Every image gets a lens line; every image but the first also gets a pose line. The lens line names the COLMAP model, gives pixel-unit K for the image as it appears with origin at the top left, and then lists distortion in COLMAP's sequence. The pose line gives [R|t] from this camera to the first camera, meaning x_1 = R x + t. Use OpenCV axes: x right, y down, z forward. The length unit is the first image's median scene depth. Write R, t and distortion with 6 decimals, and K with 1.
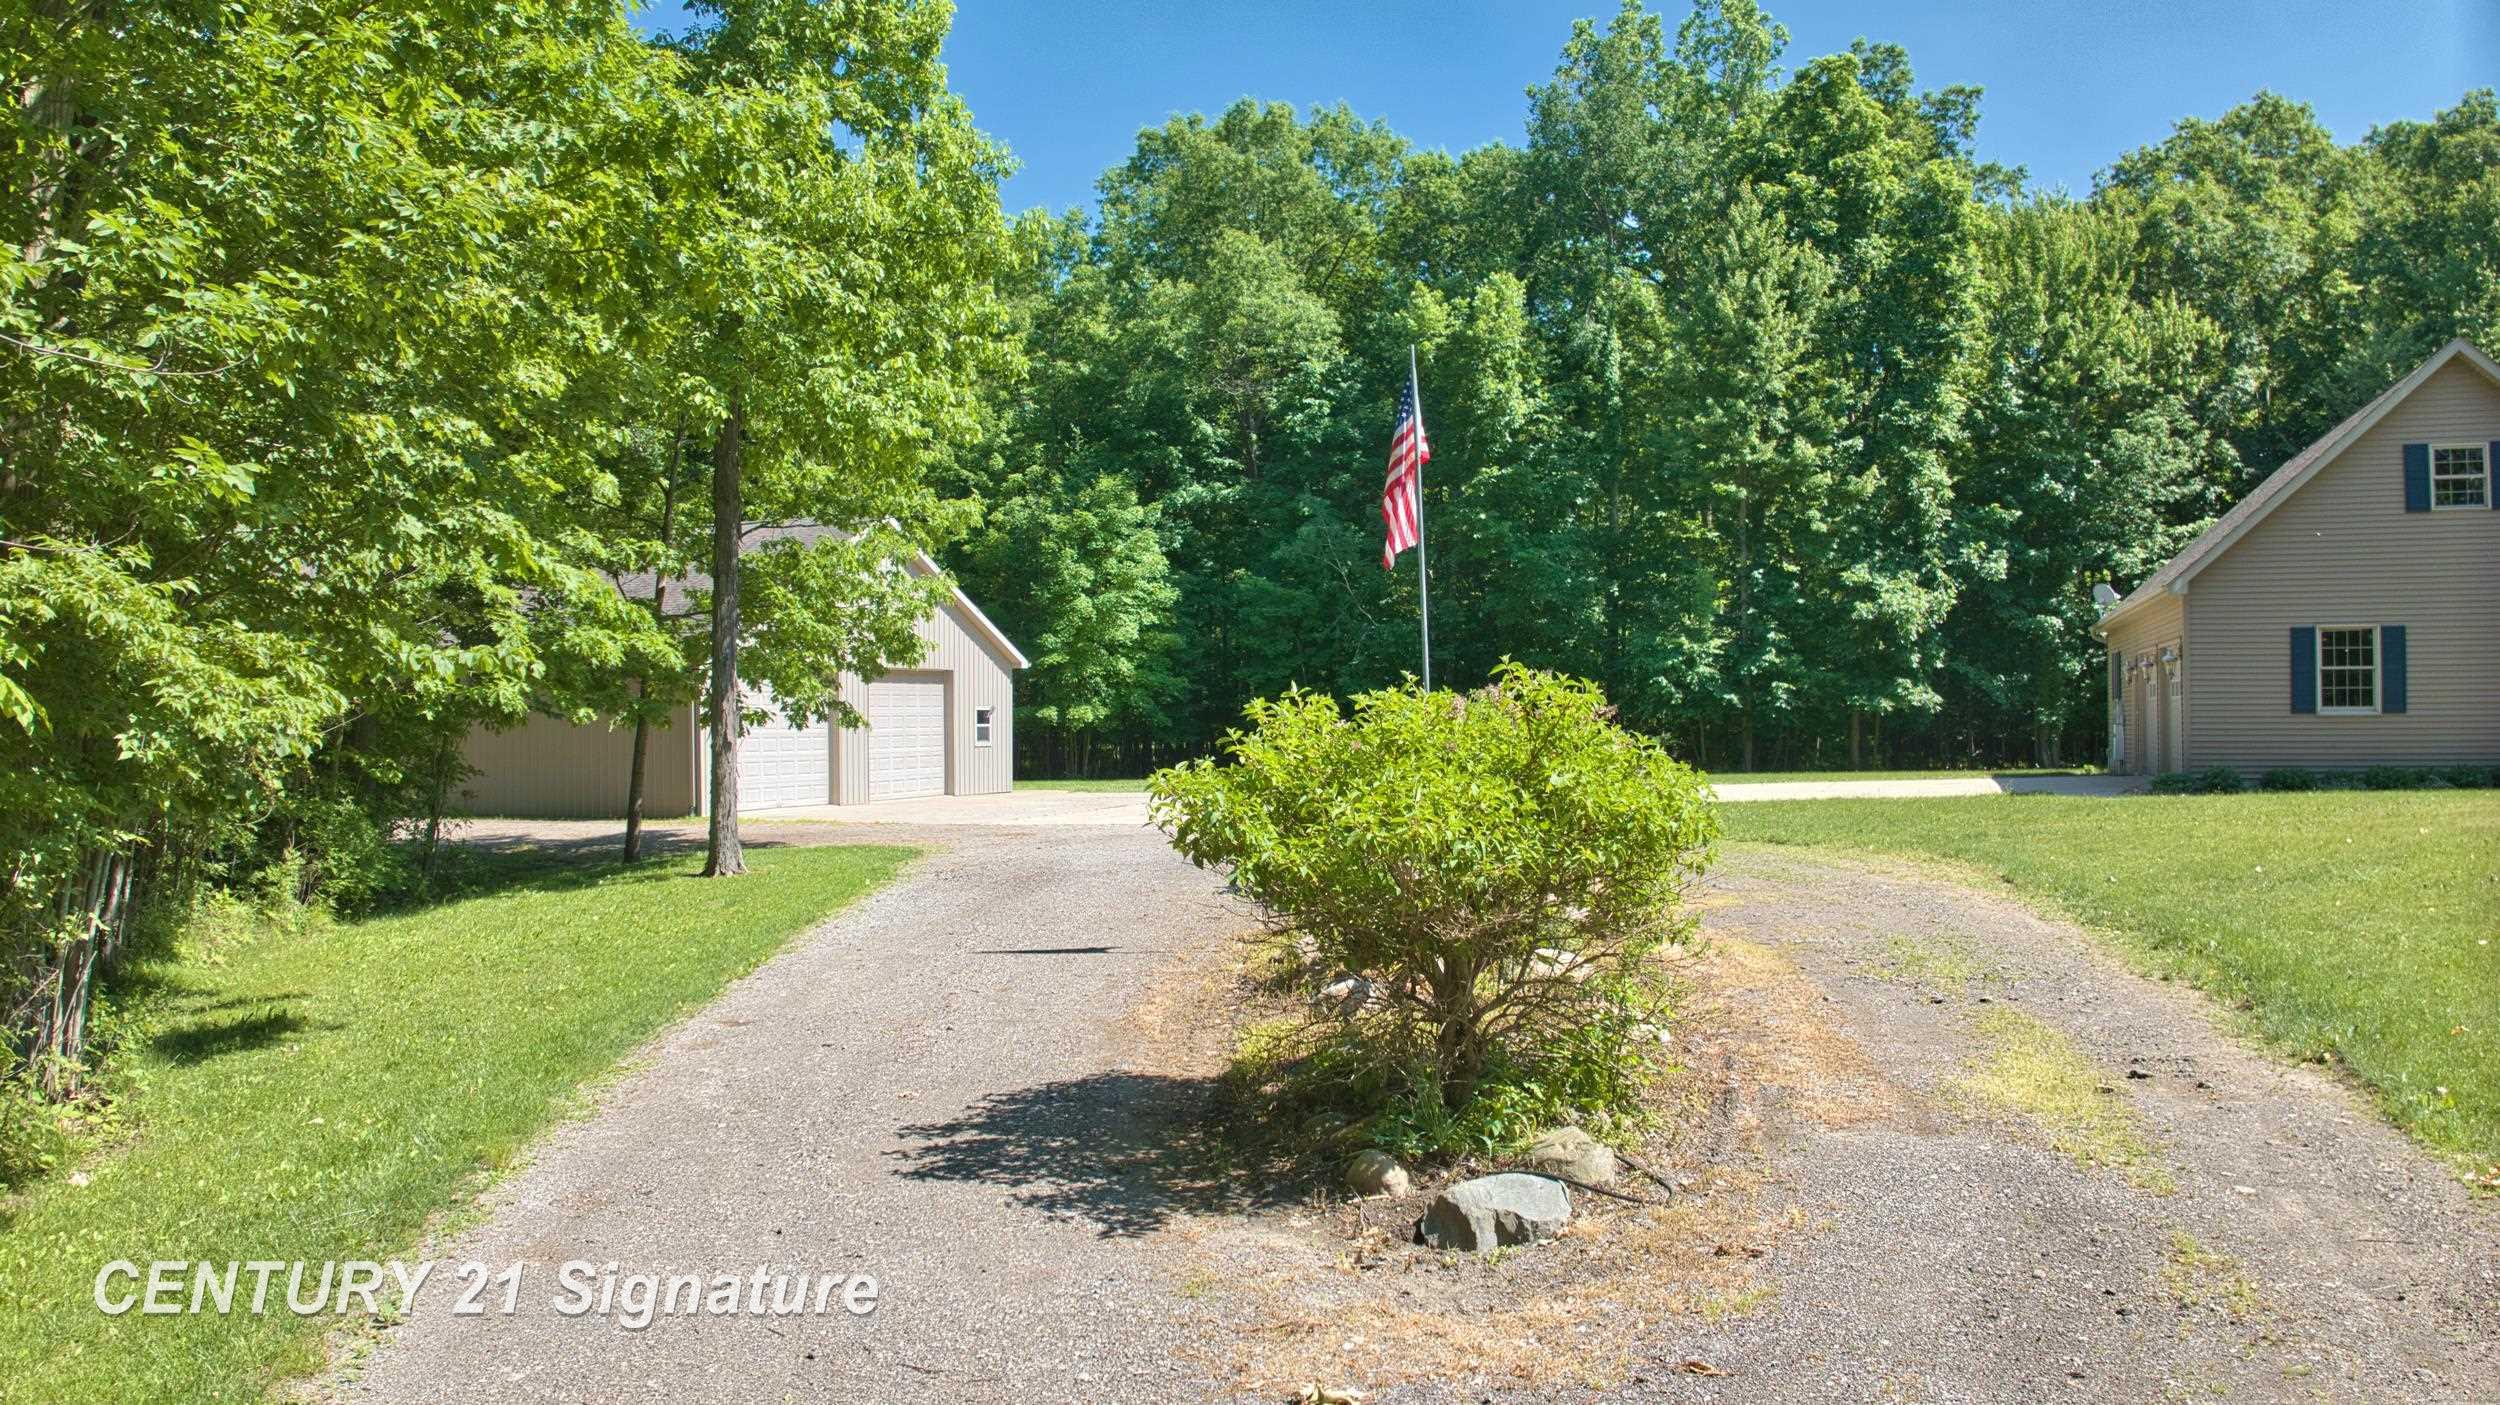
lens RADIAL K [[1820.4, 0, 1249.8], [0, 1820.4, 694.8], [0, 0, 1]] dist [-0.081493, -0.033631]
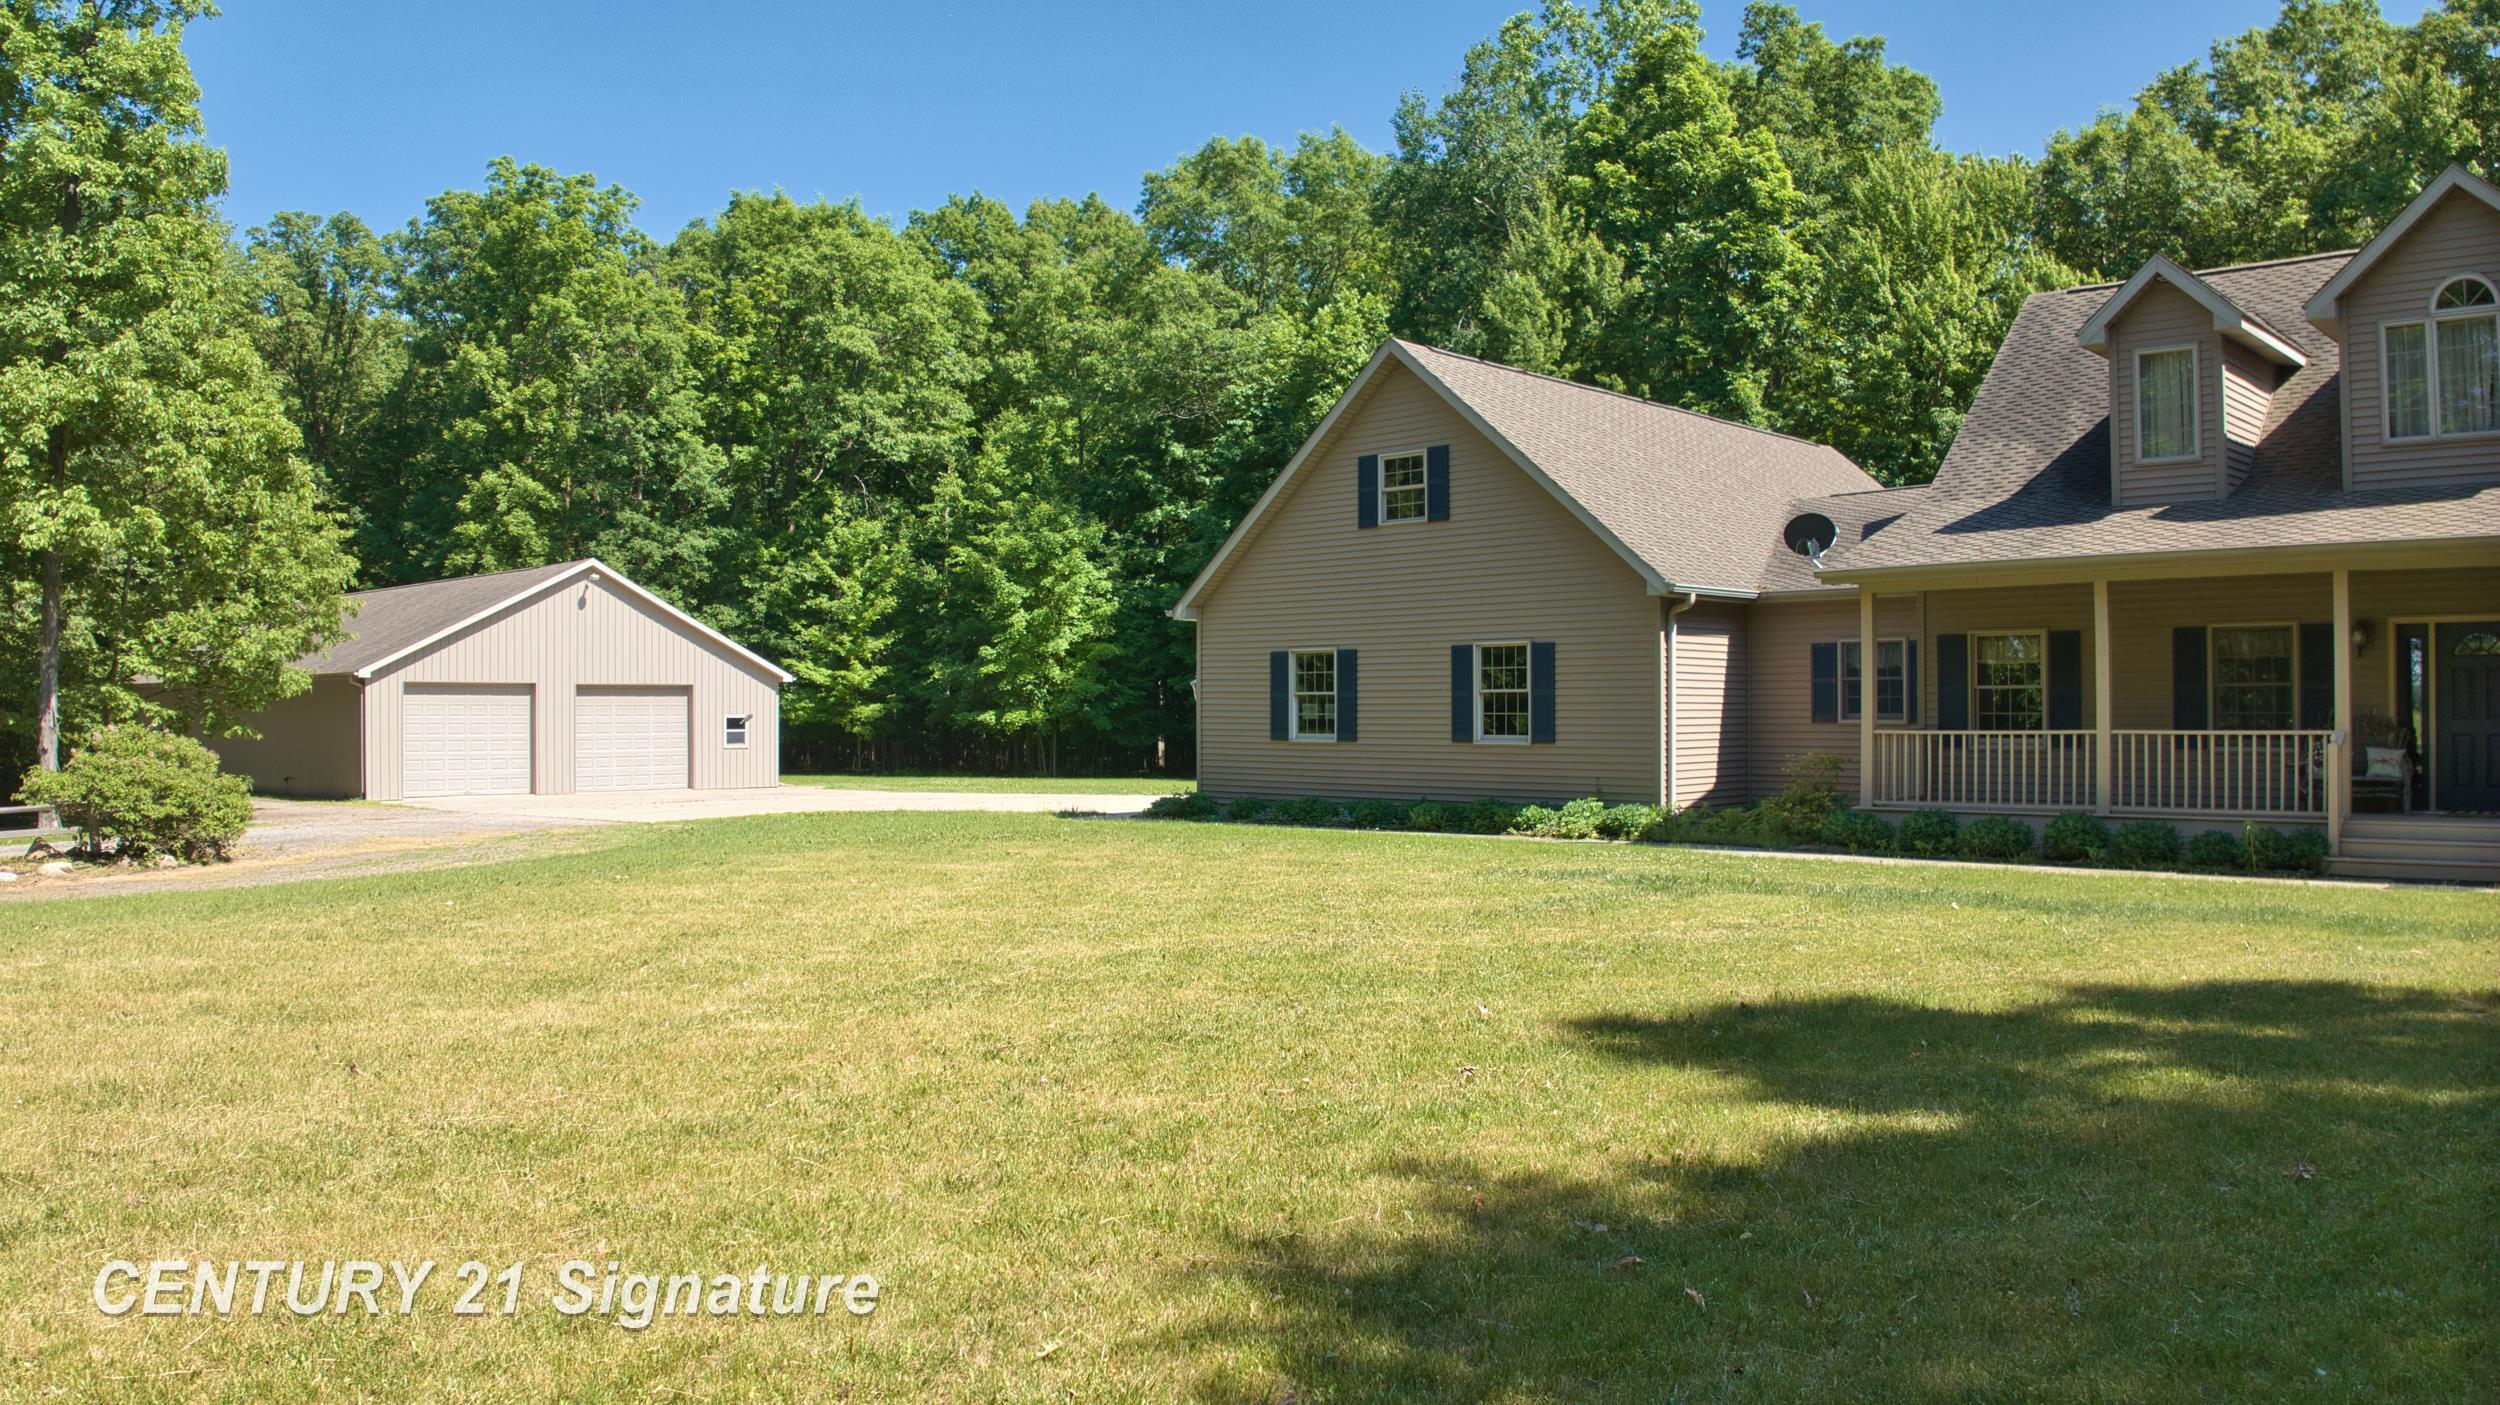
lens RADIAL K [[1820.4, 0, 1248.3], [0, 1820.4, 671.2], [0, 0, 1]] dist [-0.081493, -0.033631]
pose [[0.922318, -0.004677, -0.386404, 0.552227], [0.001864, 0.999969, -0.007655, -0.011007], [0.386428, 0.006340, 0.922298, 0.037253]]
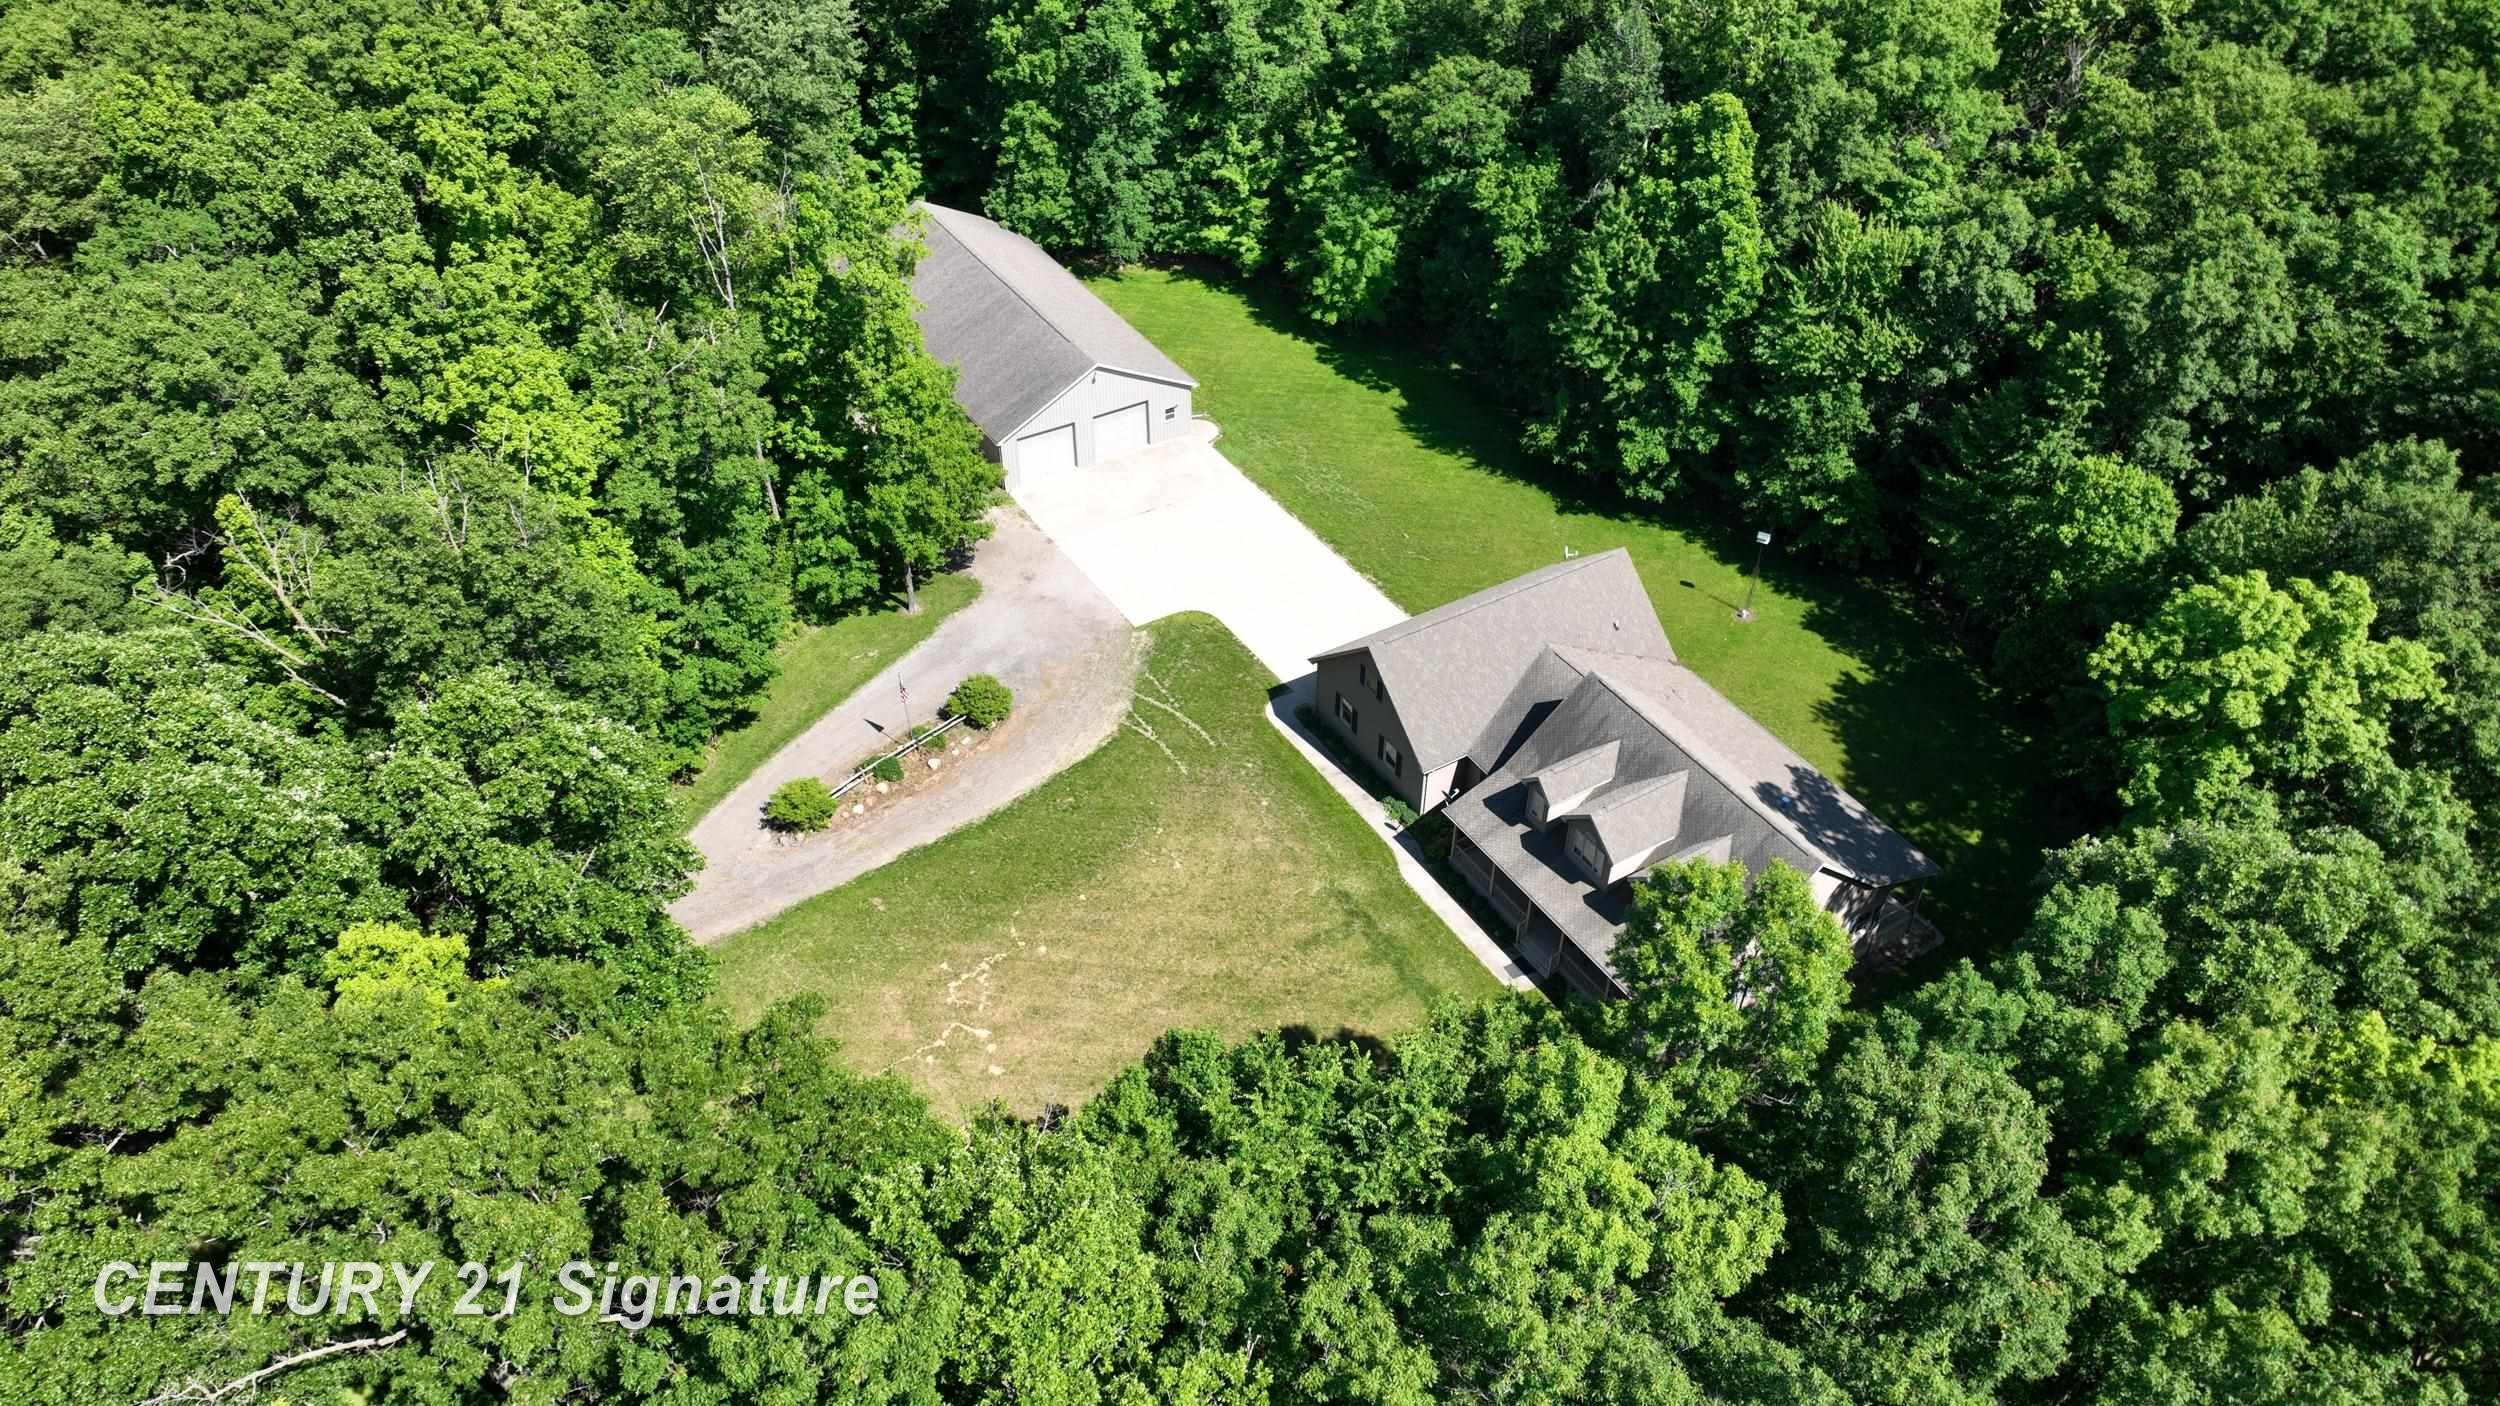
lens RADIAL K [[1820.4, 0, 1244.8], [0, 1820.4, 700.6], [0, 0, 1]] dist [-0.081493, -0.033631]
pose [[0.800487, 0.377833, -0.465255, 1.018100], [-0.003432, 0.779143, 0.626837, -1.018222], [0.599340, -0.500178, 0.624991, -0.509776]]
